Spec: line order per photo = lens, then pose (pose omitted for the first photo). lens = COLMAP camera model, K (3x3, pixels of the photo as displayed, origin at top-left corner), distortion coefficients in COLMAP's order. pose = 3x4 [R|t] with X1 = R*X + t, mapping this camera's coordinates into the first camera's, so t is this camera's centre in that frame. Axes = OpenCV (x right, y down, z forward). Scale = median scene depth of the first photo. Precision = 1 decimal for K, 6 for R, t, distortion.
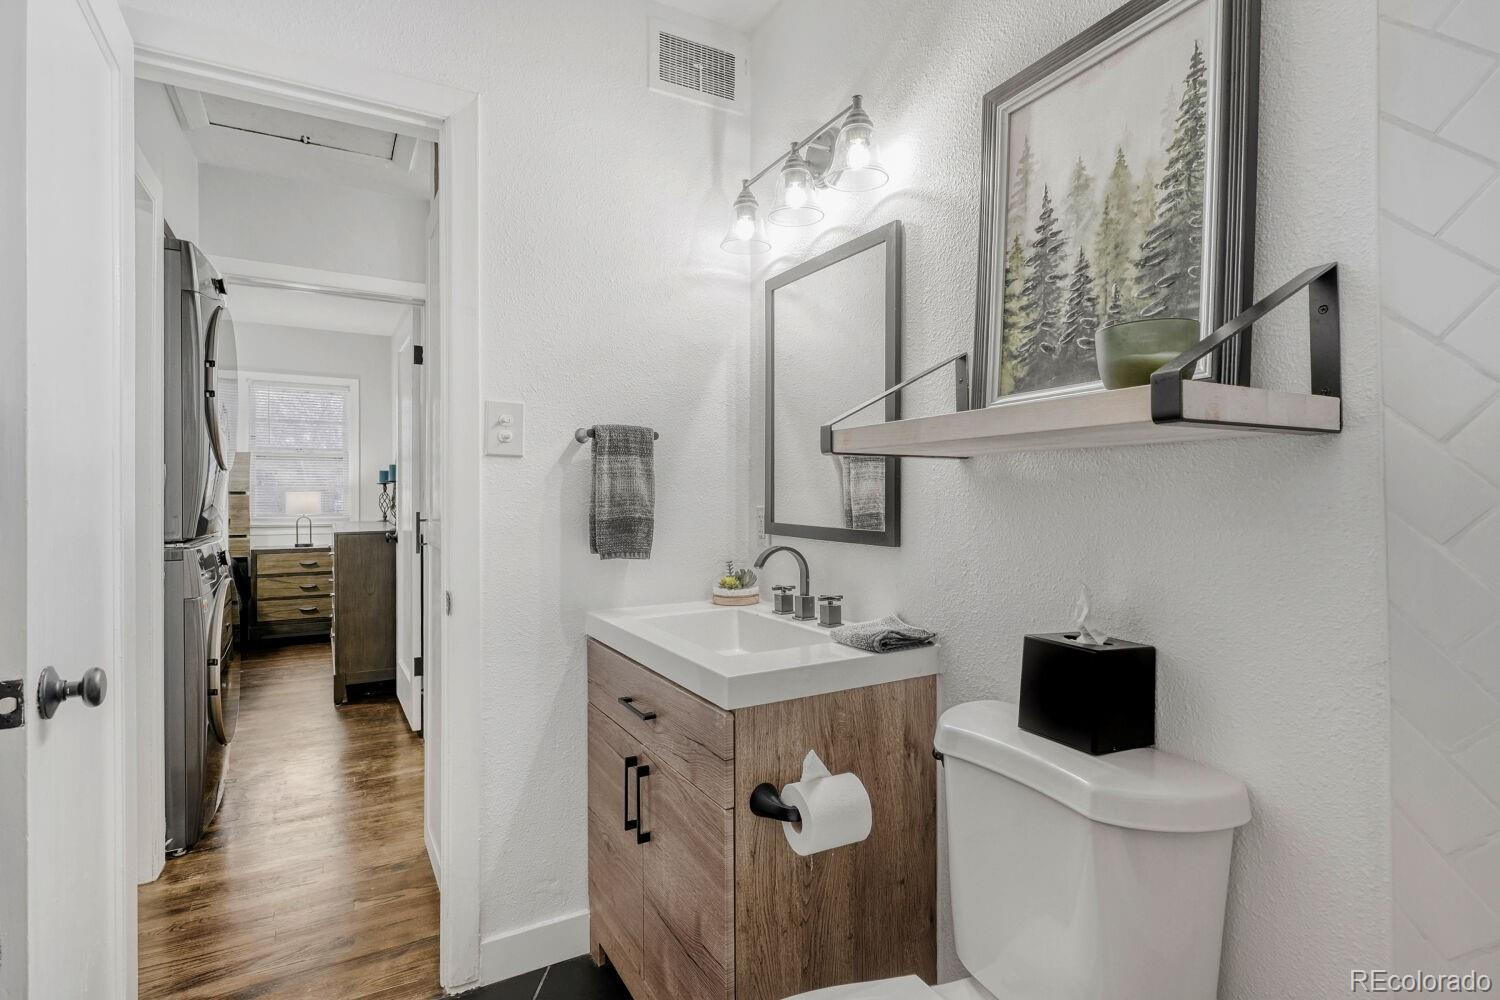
lens RADIAL K [[734.3, 0, 750.4], [0, 734.3, 498.2], [0, 0, 1]] dist [-0.002144, -0.000005]
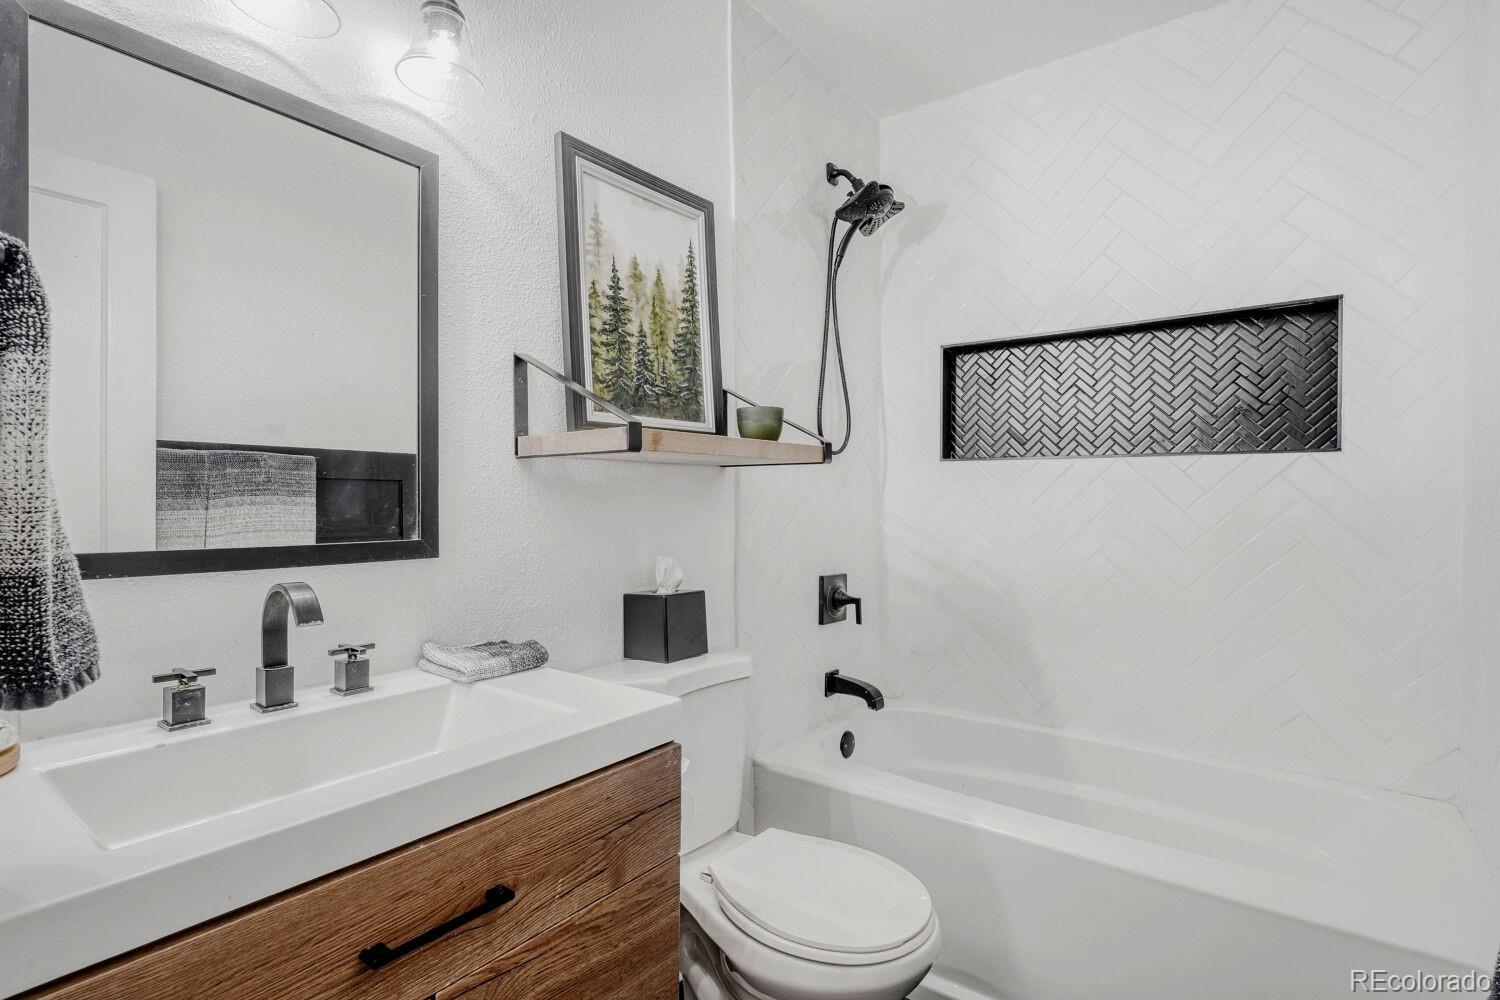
lens RADIAL K [[734.3, 0, 752.8], [0, 734.3, 505.0], [0, 0, 1]] dist [-0.002144, -0.000005]
pose [[-0.408757, -0.009831, 0.912590, -0.933629], [0.004799, 0.999905, 0.012922, -0.000663], [-0.912631, 0.009662, -0.408671, 1.373818]]
